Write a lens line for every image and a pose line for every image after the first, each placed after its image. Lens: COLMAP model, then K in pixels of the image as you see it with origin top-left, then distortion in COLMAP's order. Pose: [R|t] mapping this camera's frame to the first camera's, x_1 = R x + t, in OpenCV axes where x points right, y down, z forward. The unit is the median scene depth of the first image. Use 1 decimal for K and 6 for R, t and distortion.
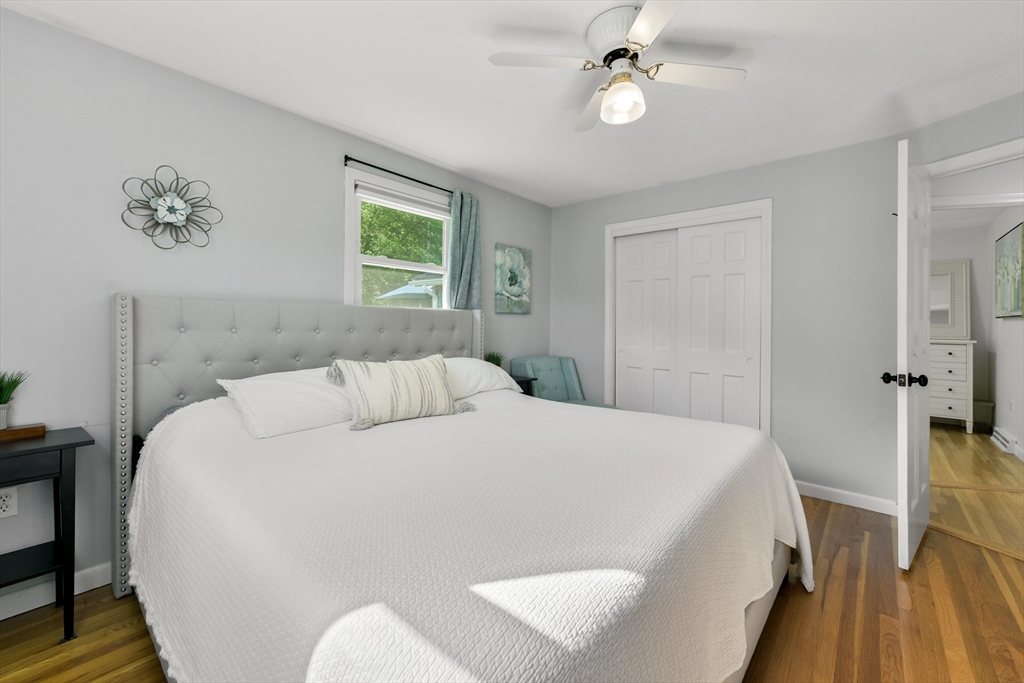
lens RADIAL K [[412.3, 0, 513.0], [0, 412.3, 329.5], [0, 0, 1]] dist [-0.000121, -0.000163]
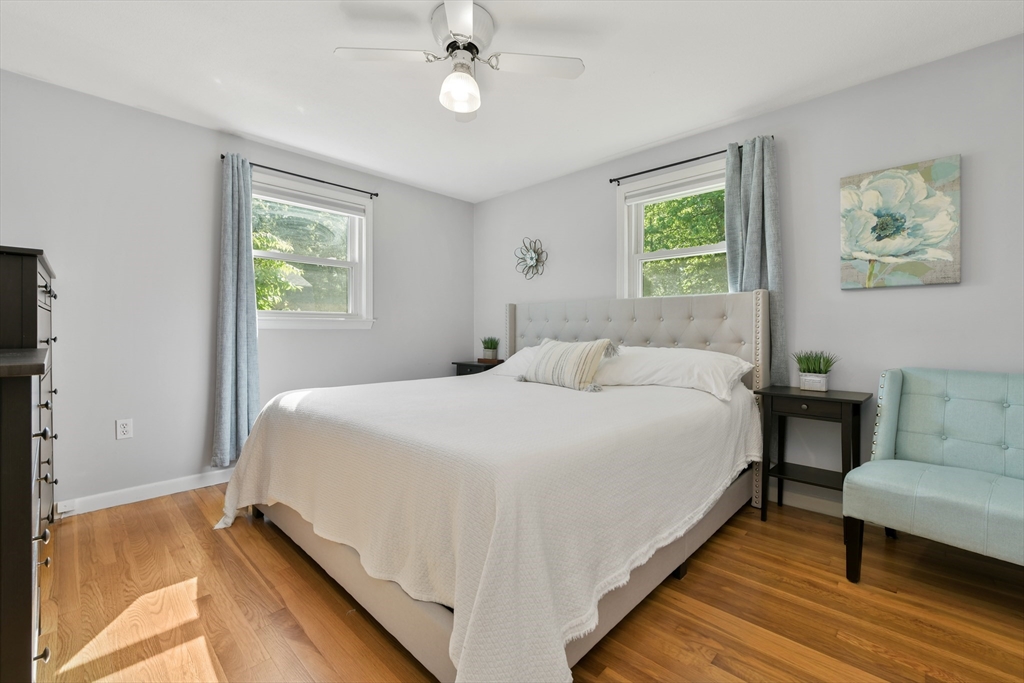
lens RADIAL K [[439.6, 0, 512.0], [0, 439.6, 341.5], [0, 0, 1]] dist [0.000376, 0.000039]
pose [[-0.048342, 0.029511, -0.998395, 0.653486], [-0.001950, 0.999559, 0.029640, 0.019483], [0.998829, 0.003380, -0.048263, 0.529740]]
